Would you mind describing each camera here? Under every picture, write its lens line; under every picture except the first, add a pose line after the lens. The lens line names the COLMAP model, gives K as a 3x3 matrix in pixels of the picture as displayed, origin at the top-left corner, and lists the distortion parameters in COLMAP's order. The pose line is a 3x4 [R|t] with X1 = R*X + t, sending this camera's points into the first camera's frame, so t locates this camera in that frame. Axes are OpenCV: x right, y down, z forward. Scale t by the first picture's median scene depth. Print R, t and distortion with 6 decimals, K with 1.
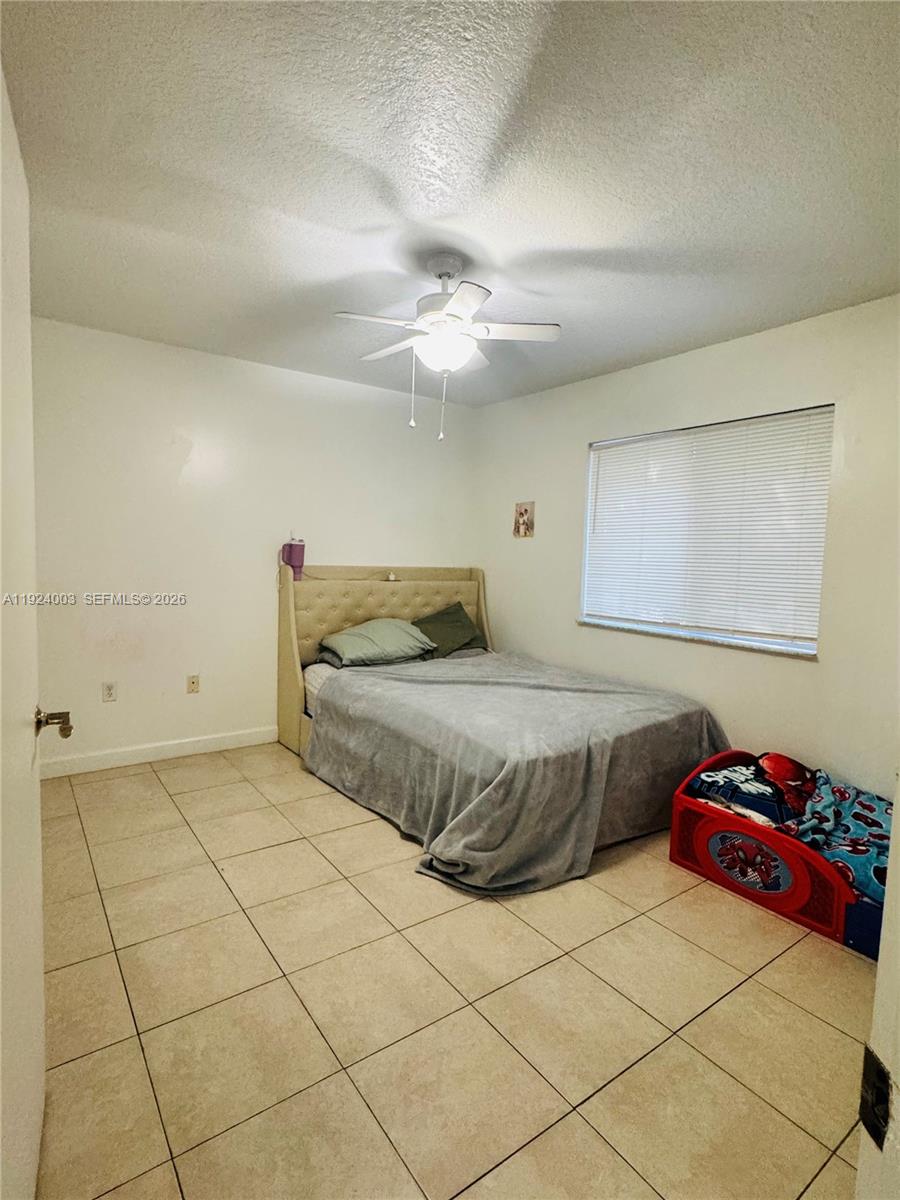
lens RADIAL K [[608.3, 0, 451.8], [0, 608.3, 602.5], [0, 0, 1]] dist [-0.001910, -0.001198]
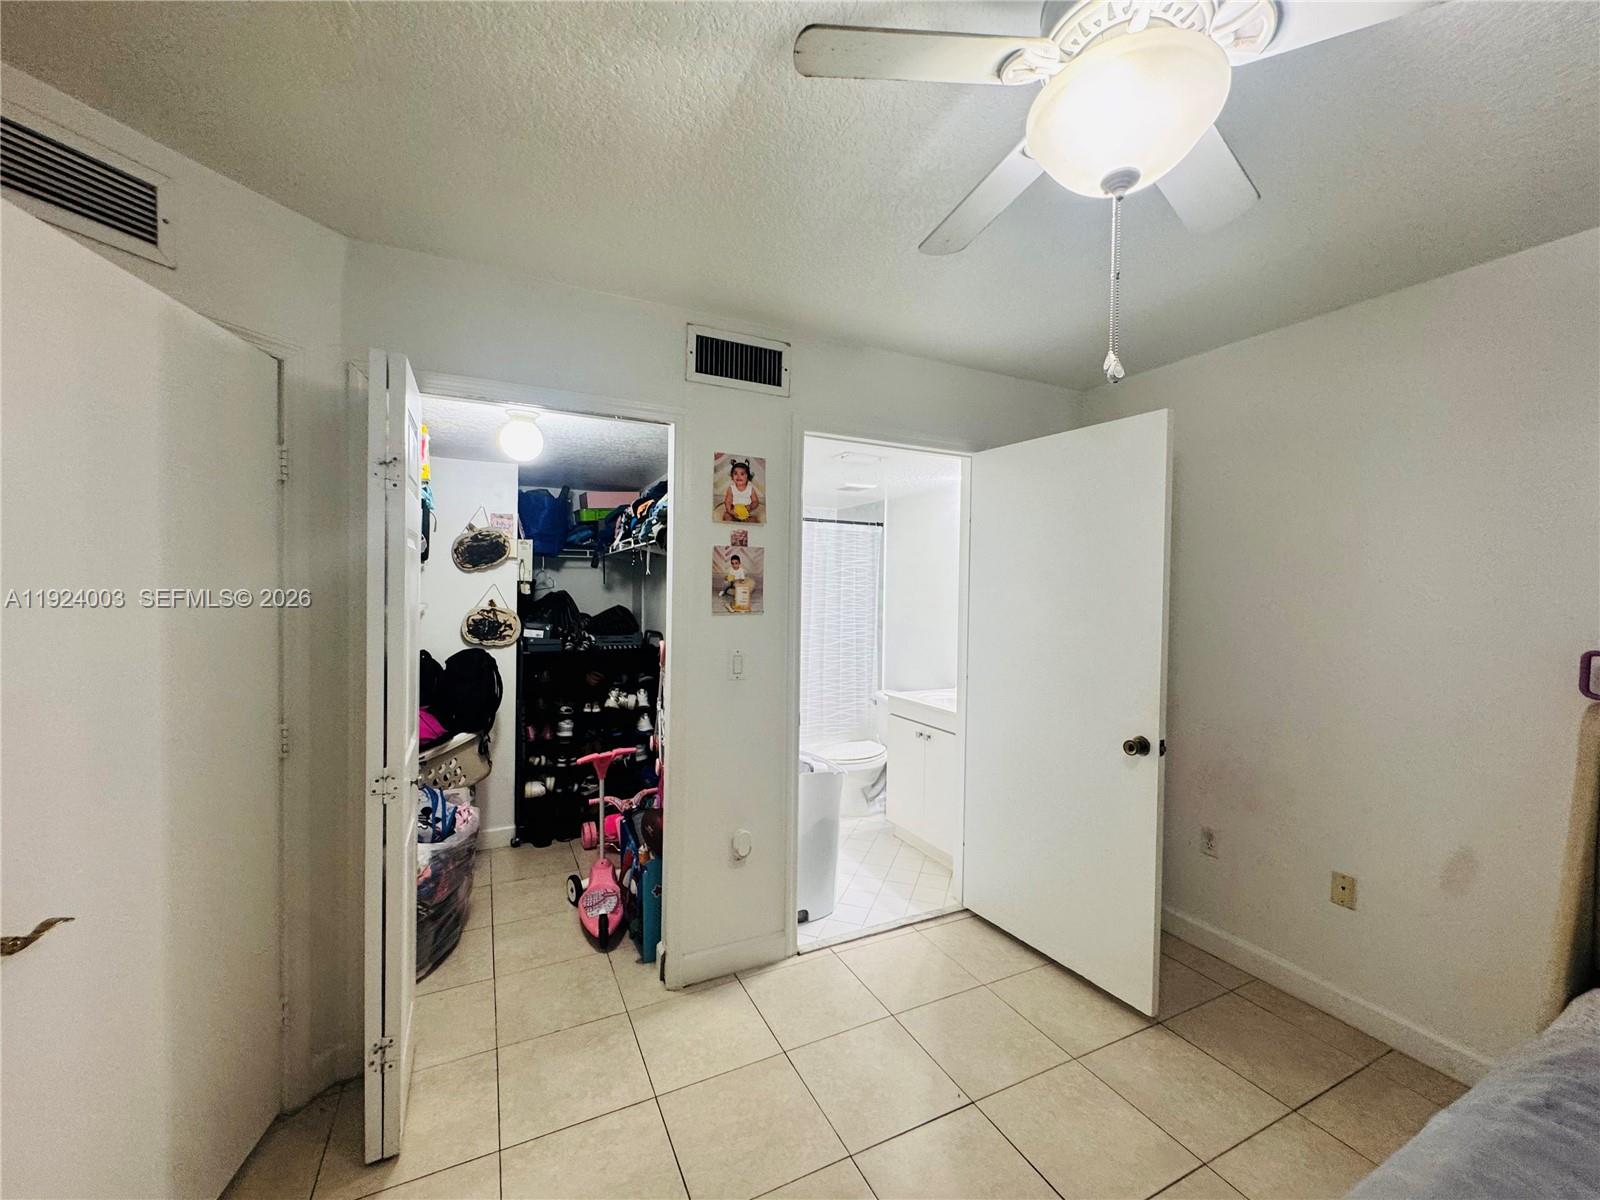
lens RADIAL K [[638.6, 0, 800.8], [0, 638.6, 599.5], [0, 0, 1]] dist [-0.001631, 0.000181]
pose [[-0.172919, -0.014997, -0.984822, 0.275001], [-0.103238, 0.994652, 0.002981, -0.093236], [0.979511, 0.102186, -0.173543, 0.669818]]
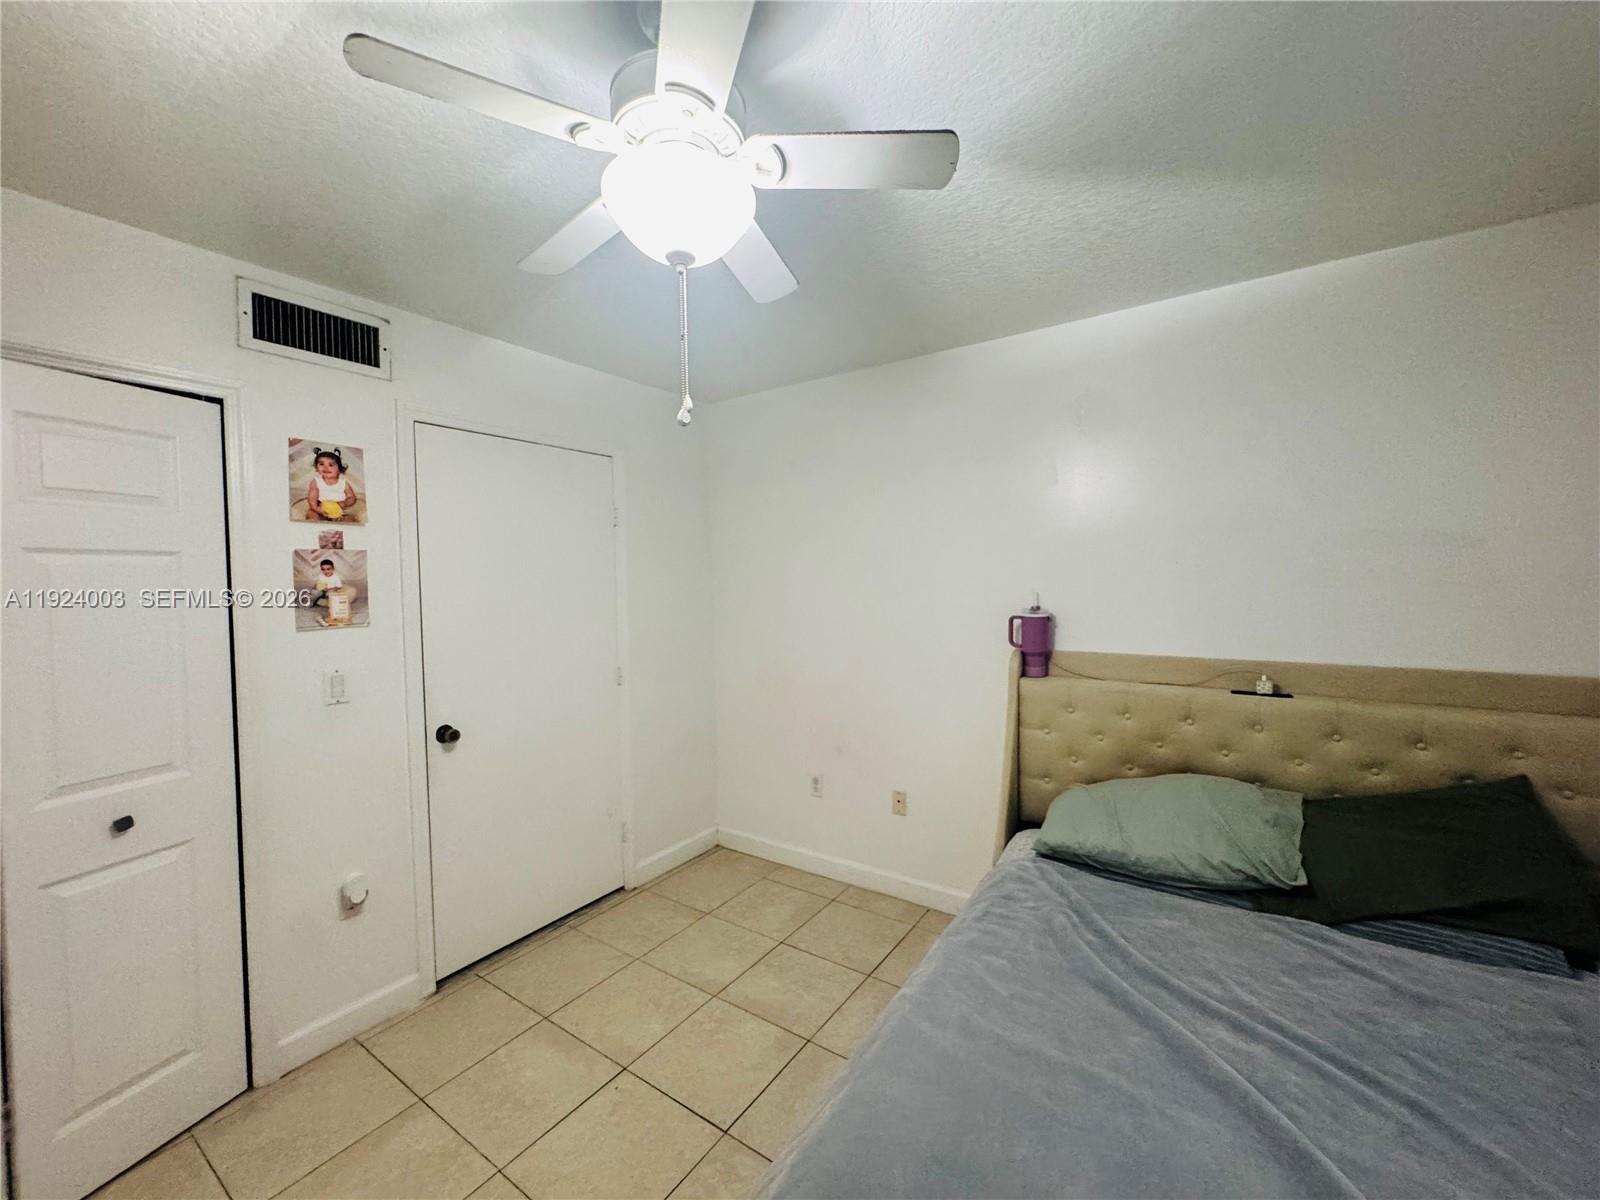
lens RADIAL K [[638.6, 0, 798.0], [0, 638.6, 599.4], [0, 0, 1]] dist [-0.001631, 0.000181]
pose [[0.331934, -0.004943, -0.943290, 0.313548], [-0.051164, 0.998420, -0.023236, -0.104031], [0.941914, 0.055975, 0.331156, 0.695256]]
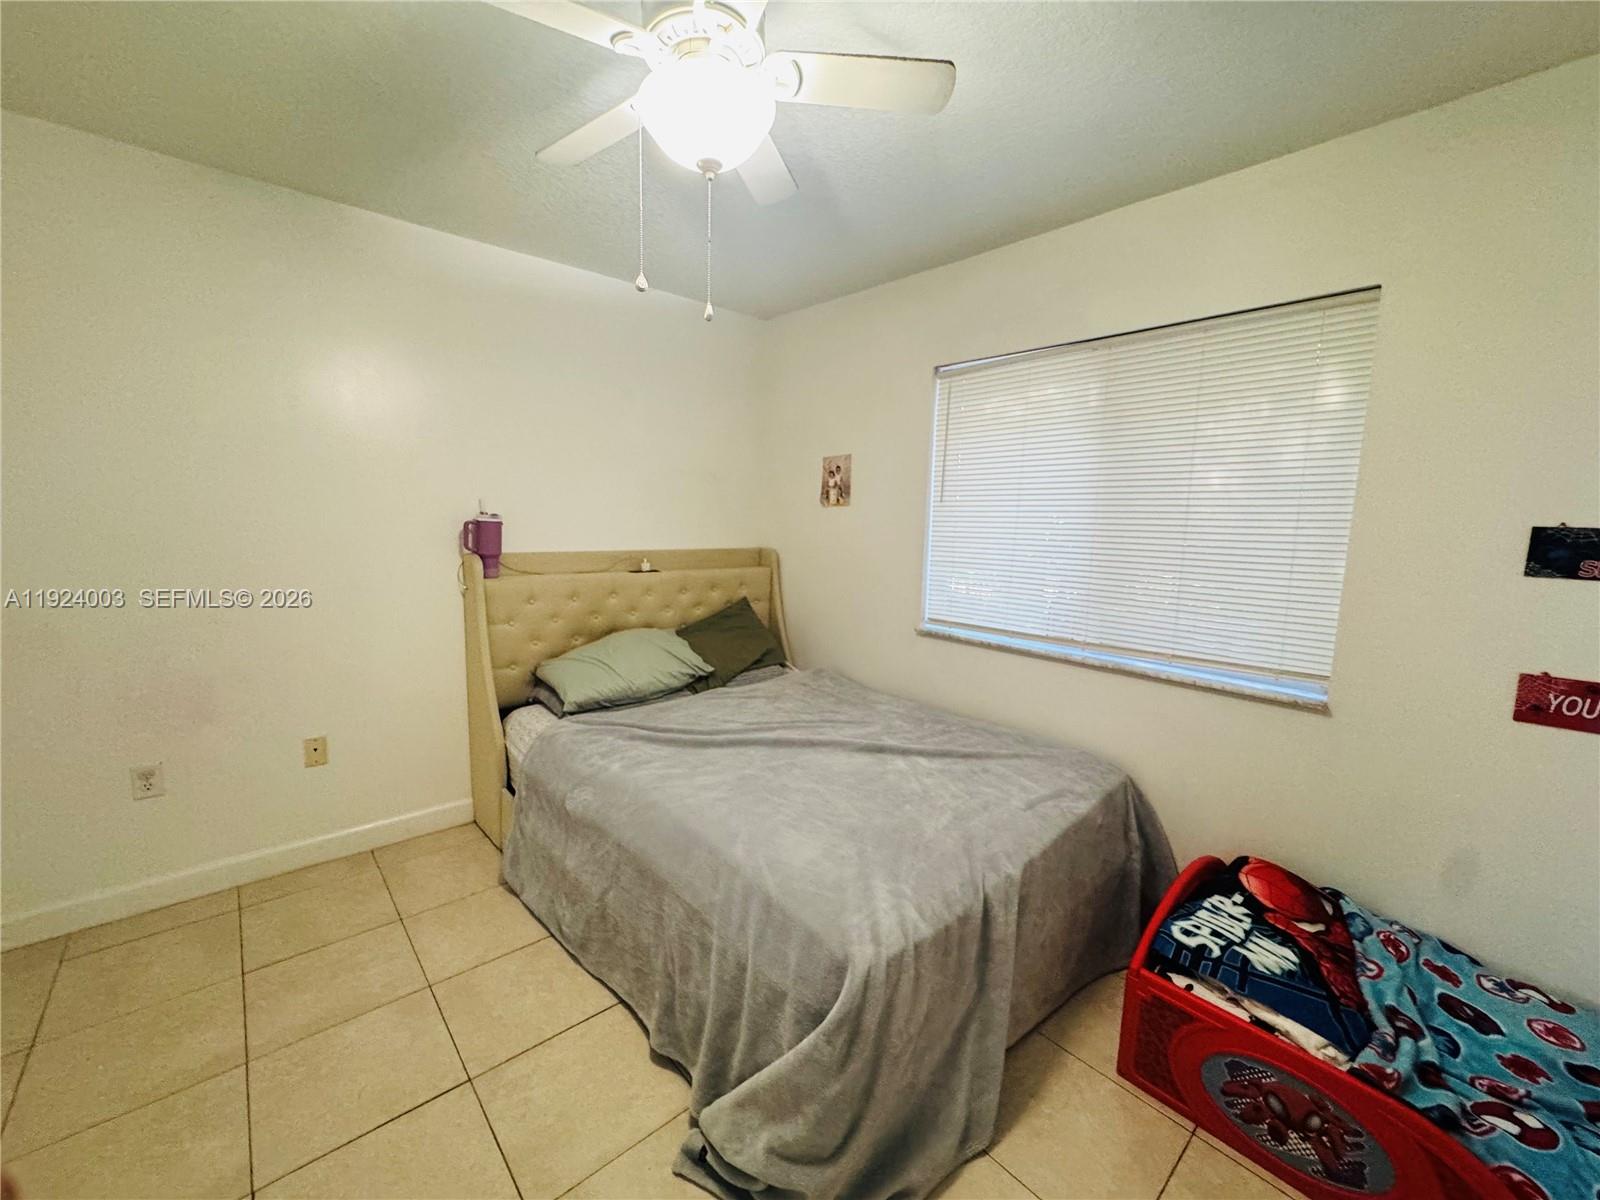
lens RADIAL K [[638.6, 0, 798.2], [0, 638.6, 599.2], [0, 0, 1]] dist [-0.001631, 0.000181]
pose [[0.995054, -0.020144, 0.097268, 0.002428], [0.014878, 0.998399, 0.054564, -0.055586], [-0.098212, -0.052846, 0.993761, 0.360816]]
